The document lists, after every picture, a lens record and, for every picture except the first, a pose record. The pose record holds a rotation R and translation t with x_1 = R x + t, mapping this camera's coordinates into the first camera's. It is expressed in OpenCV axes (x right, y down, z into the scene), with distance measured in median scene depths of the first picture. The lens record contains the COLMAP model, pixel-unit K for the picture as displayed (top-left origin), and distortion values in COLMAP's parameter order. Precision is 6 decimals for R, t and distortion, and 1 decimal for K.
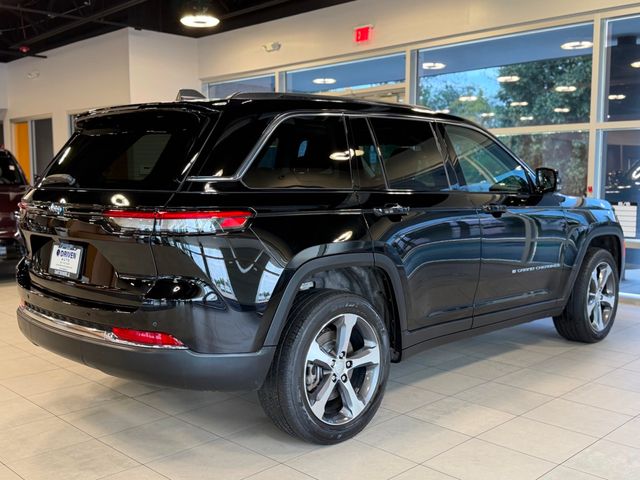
lens RADIAL K [[678.1, 0, 320.0], [0, 678.1, 240.0], [0, 0, 1]] dist [0.167534, -0.354858]
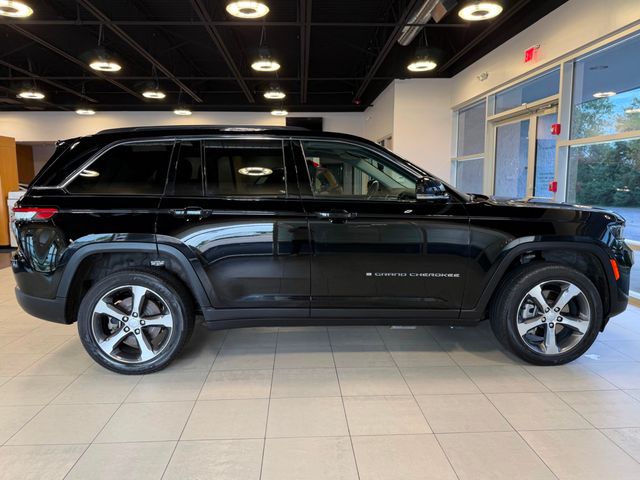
lens RADIAL K [[465.8, 0, 320.0], [0, 465.8, 240.0], [0, 0, 1]] dist [0.035187, -0.004320]
pose [[0.740626, 0.079937, -0.667146, 0.730958], [-0.057561, 0.996796, 0.055534, -0.045165], [0.669447, -0.002728, 0.742854, 0.422252]]
